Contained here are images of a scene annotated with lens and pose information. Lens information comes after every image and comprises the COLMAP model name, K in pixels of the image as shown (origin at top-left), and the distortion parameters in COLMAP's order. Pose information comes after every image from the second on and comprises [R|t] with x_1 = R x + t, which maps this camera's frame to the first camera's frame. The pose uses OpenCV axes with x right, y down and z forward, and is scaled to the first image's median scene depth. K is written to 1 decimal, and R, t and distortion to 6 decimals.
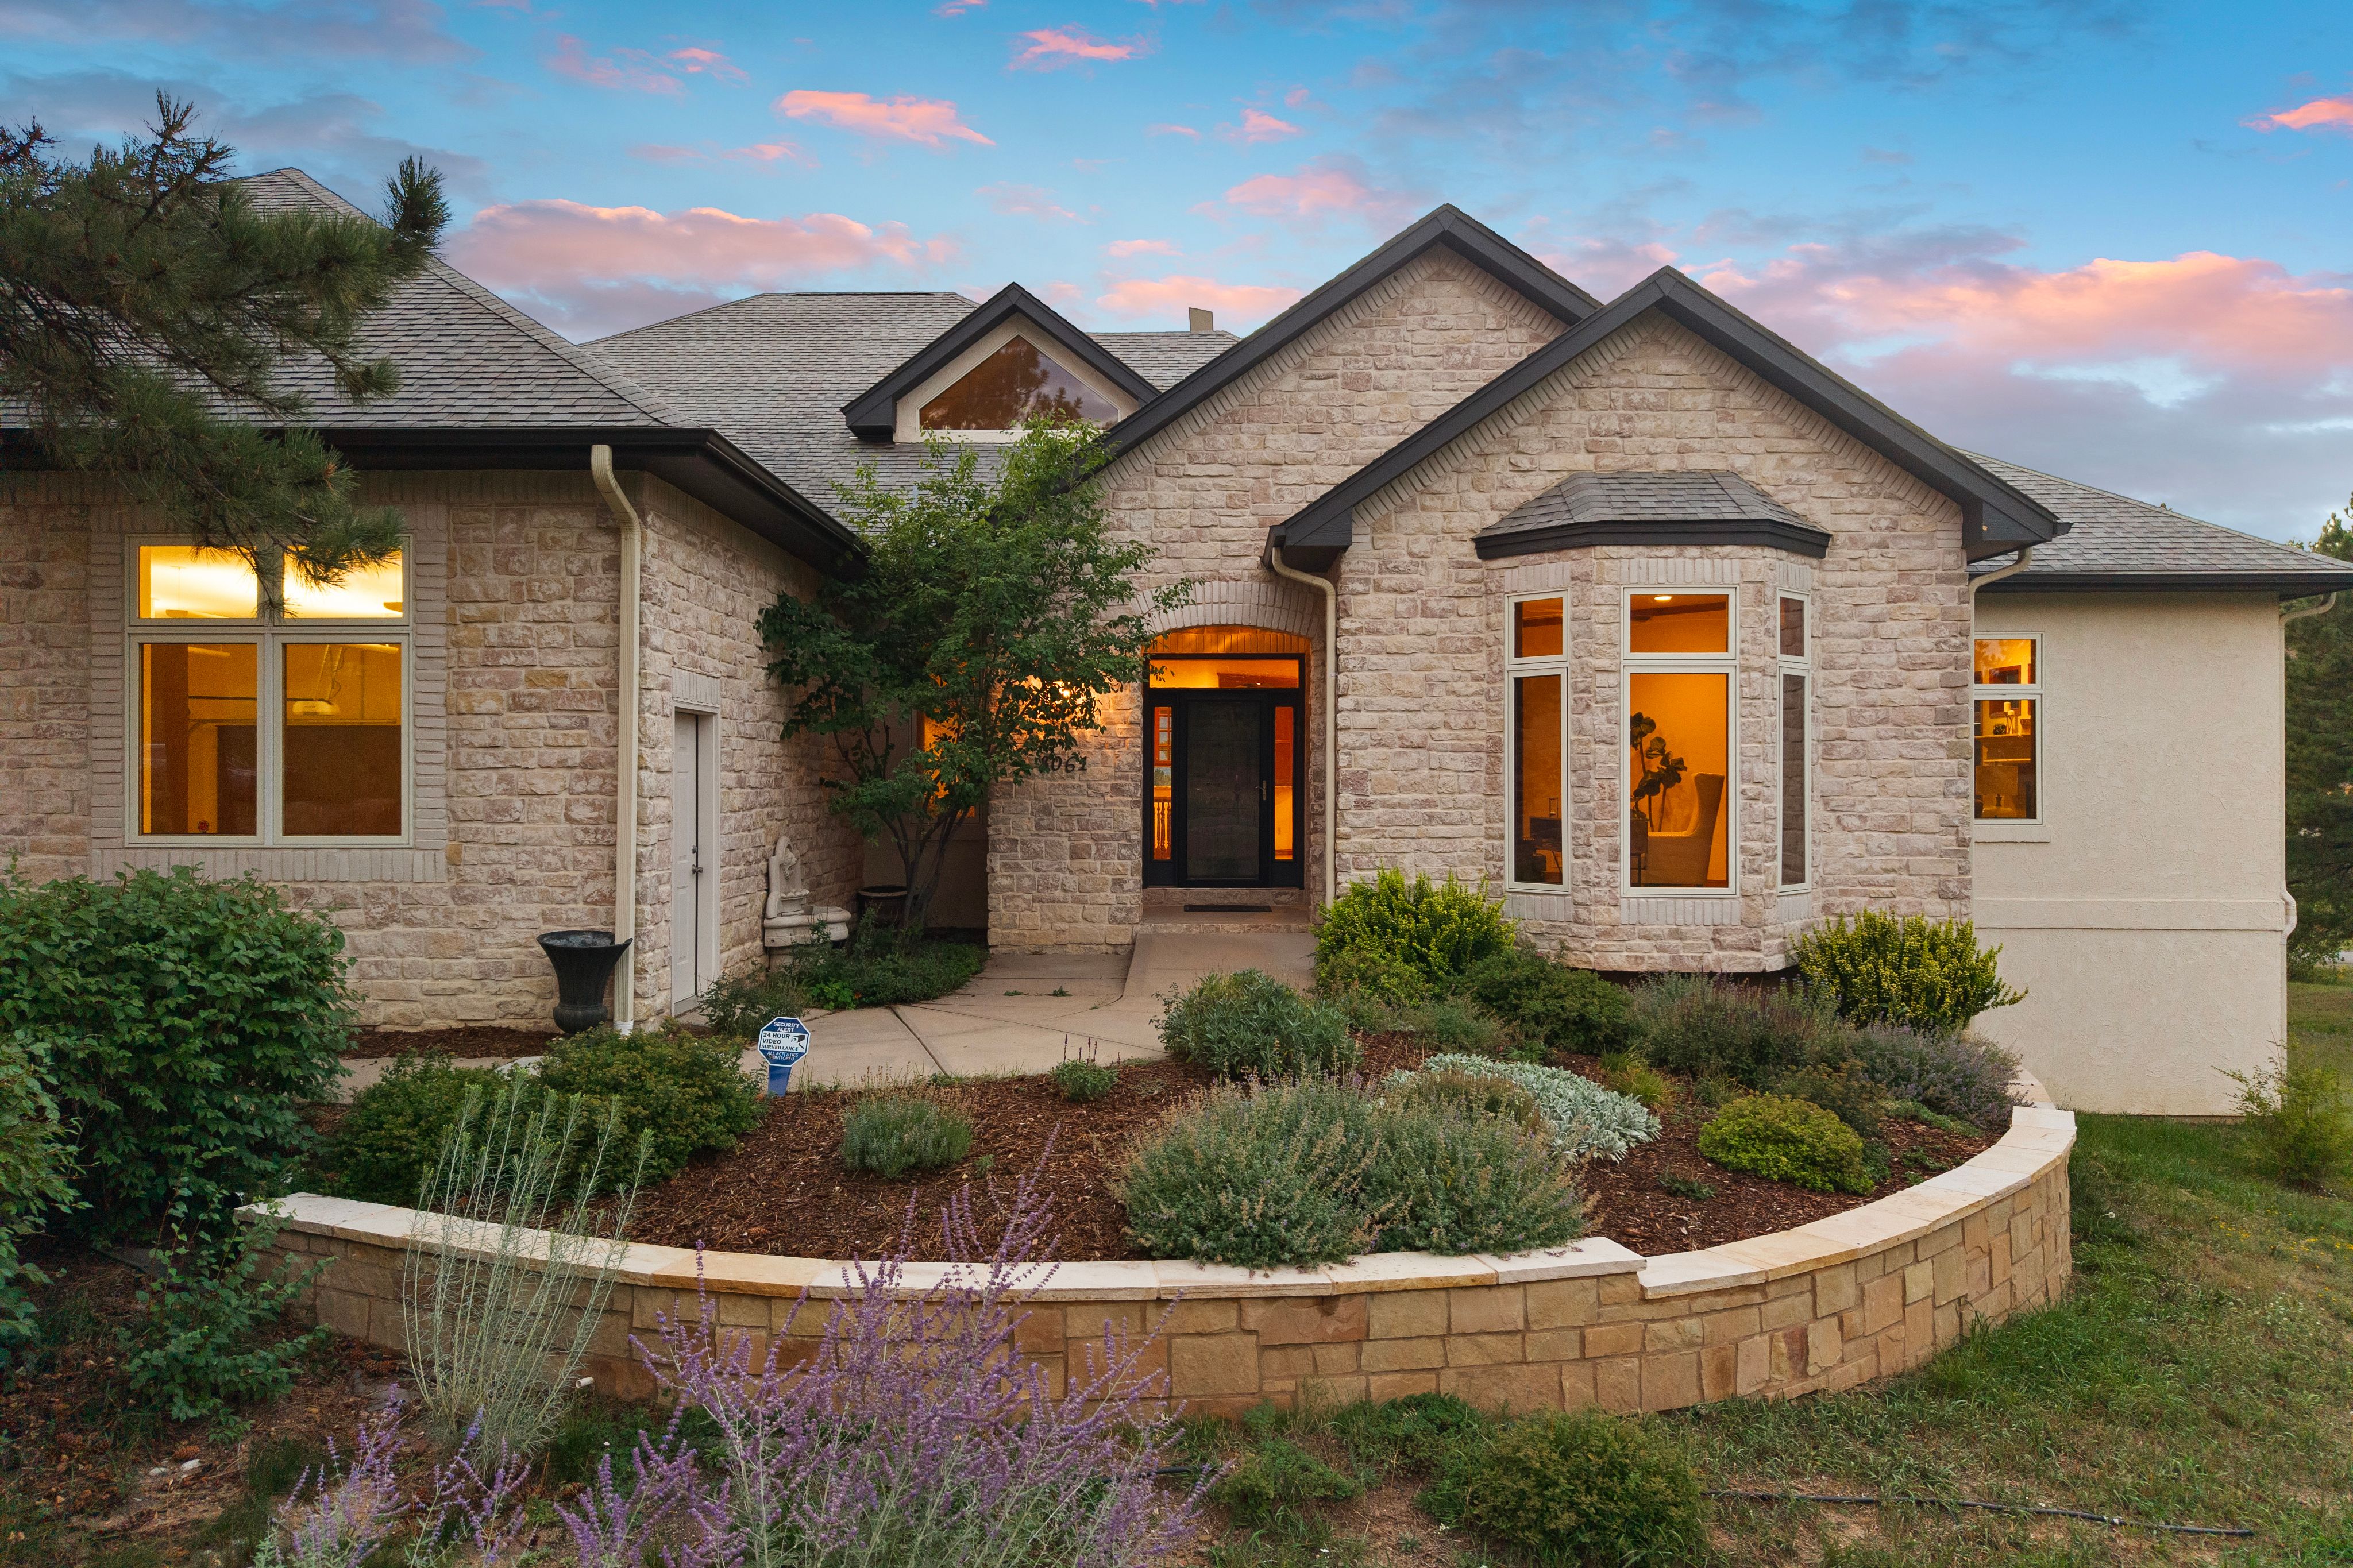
lens RADIAL K [[1583.7, 0, 1179.7], [0, 1583.7, 788.6], [0, 0, 1]] dist [0.006003, -0.001534]
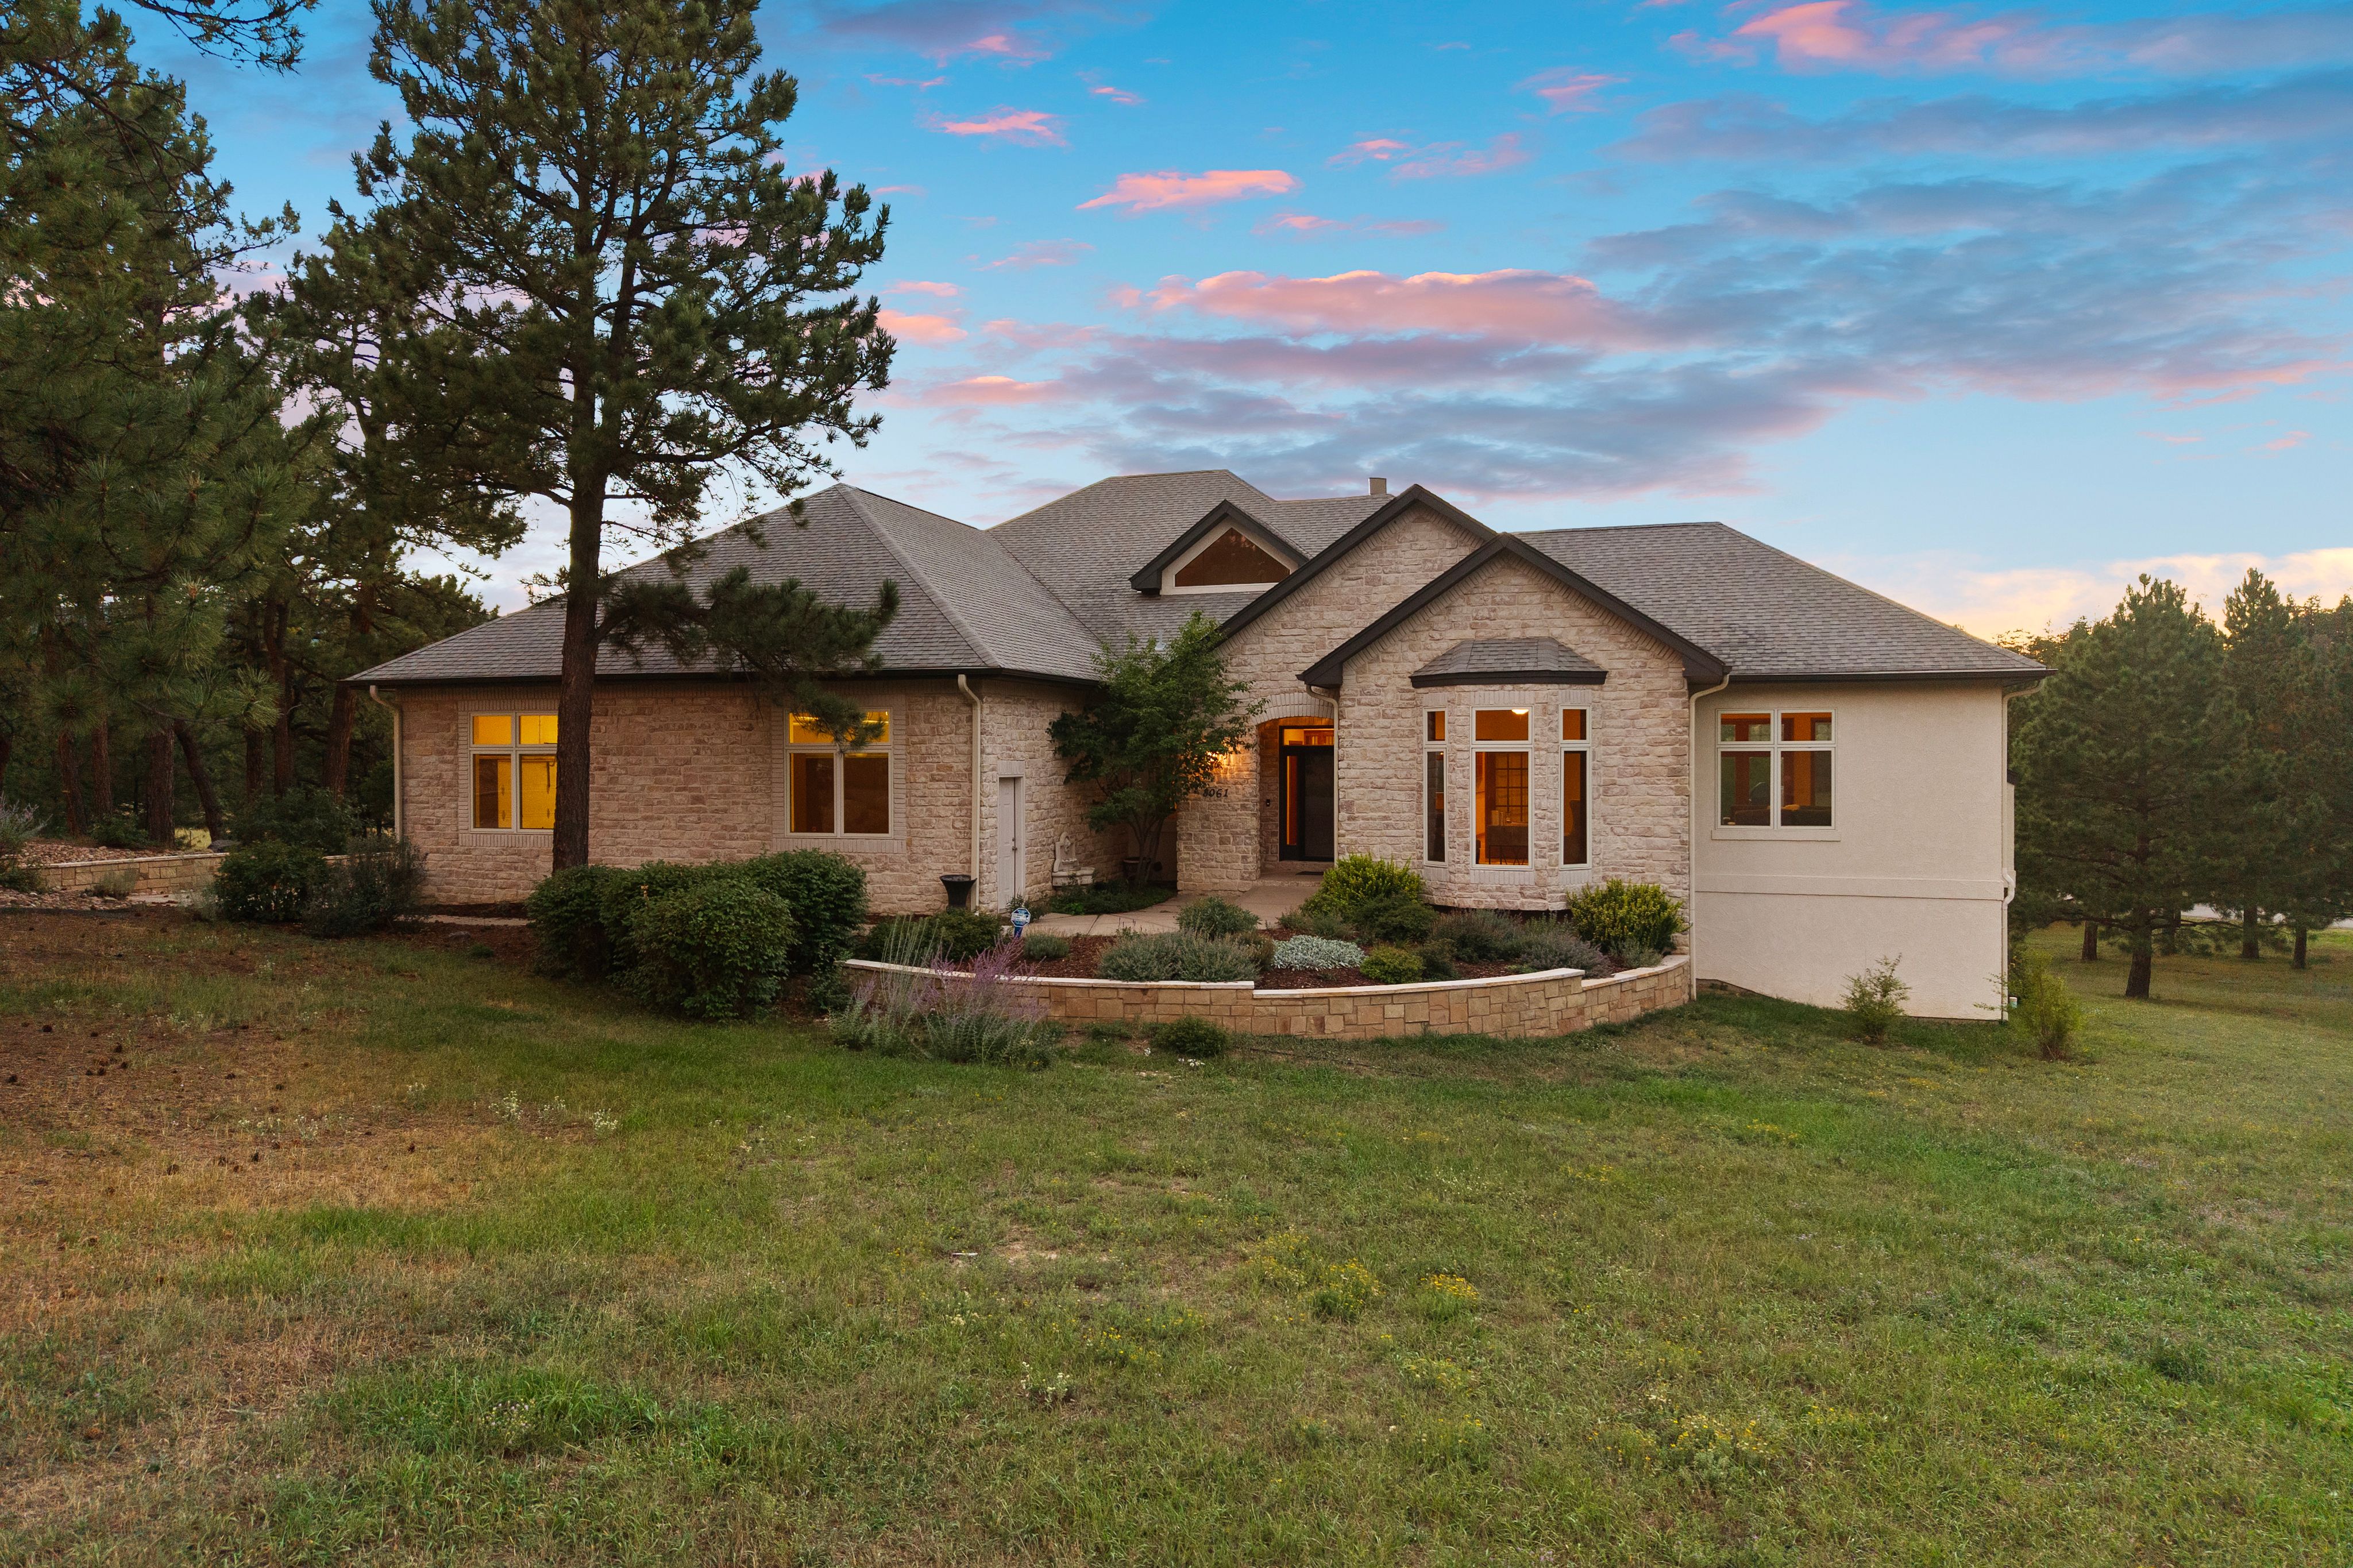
lens RADIAL K [[1582.6, 0, 1166.1], [0, 1582.6, 795.6], [0, 0, 1]] dist [0.056761, -0.078141]
pose [[0.954318, 0.003288, -0.298774, 0.495459], [0.003449, 0.999752, 0.022019, -0.062961], [0.298772, -0.022044, 0.954070, -0.920205]]
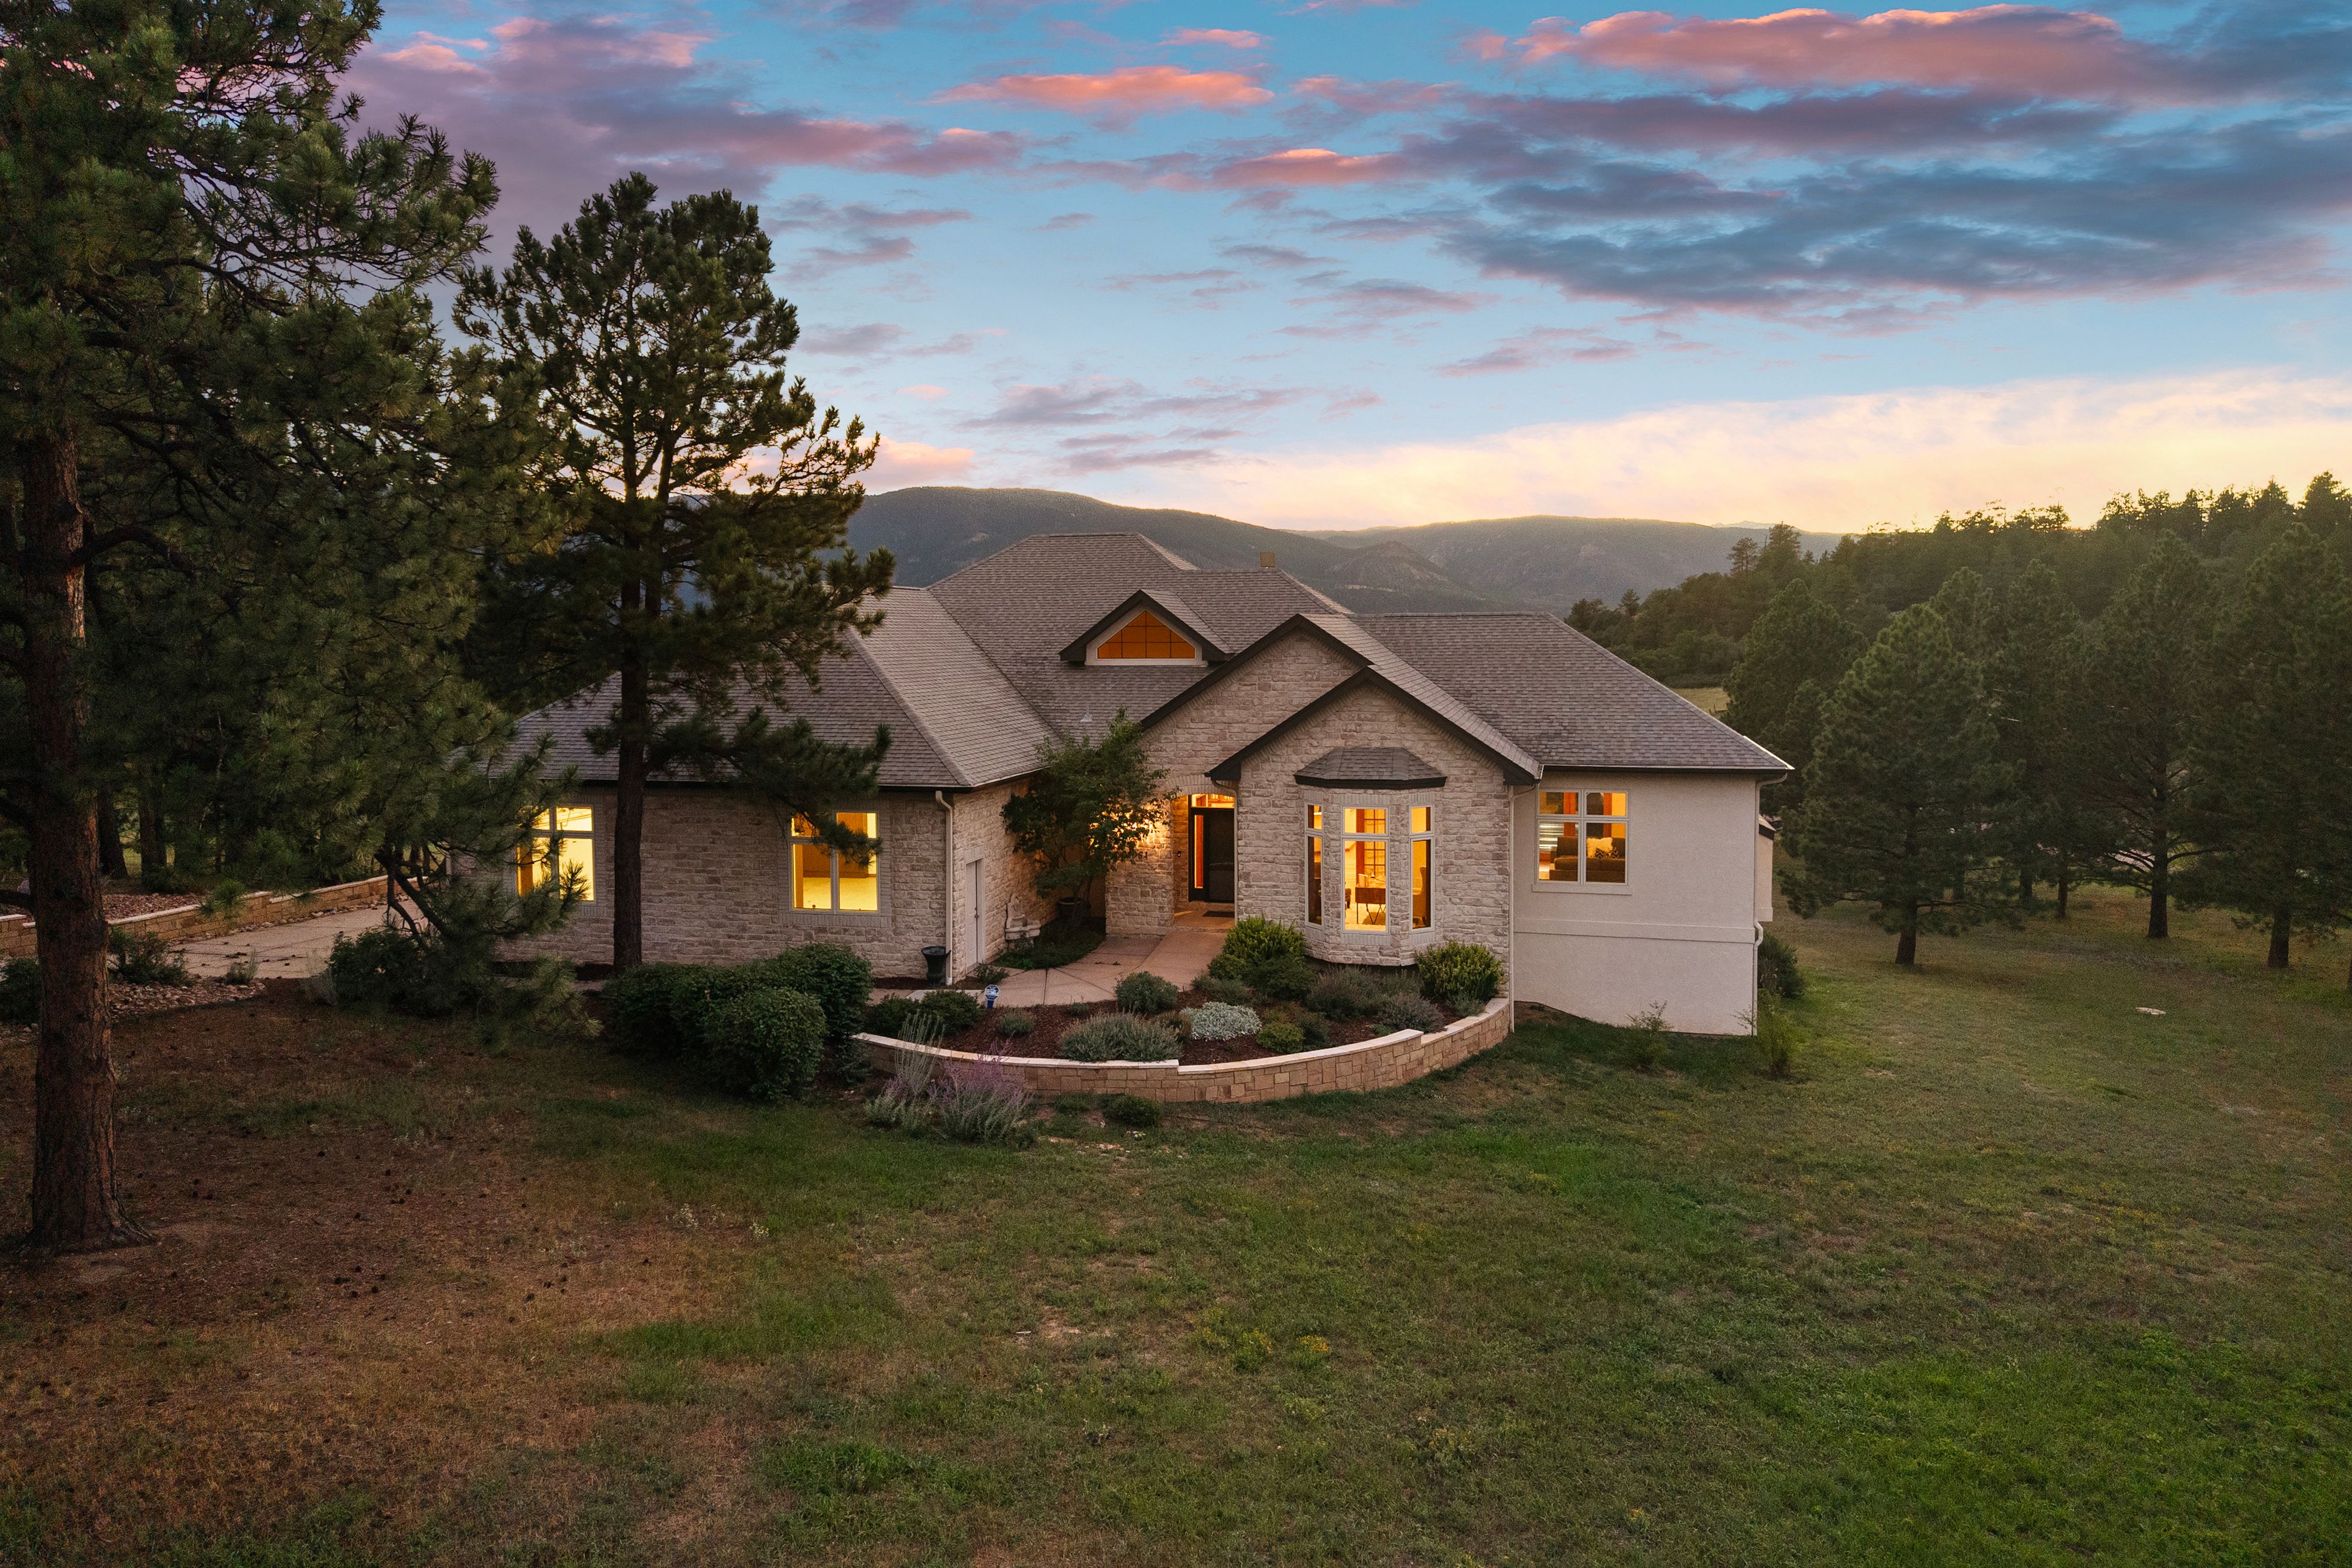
lens RADIAL K [[1626.3, 0, 1178.2], [0, 1626.3, 729.6], [0, 0, 1]] dist [0.062012, -0.079616]
pose [[0.974804, 0.007382, -0.222942, 0.584403], [0.006179, 0.998175, 0.060069, -0.390159], [0.222978, -0.059933, 0.972979, -1.448291]]
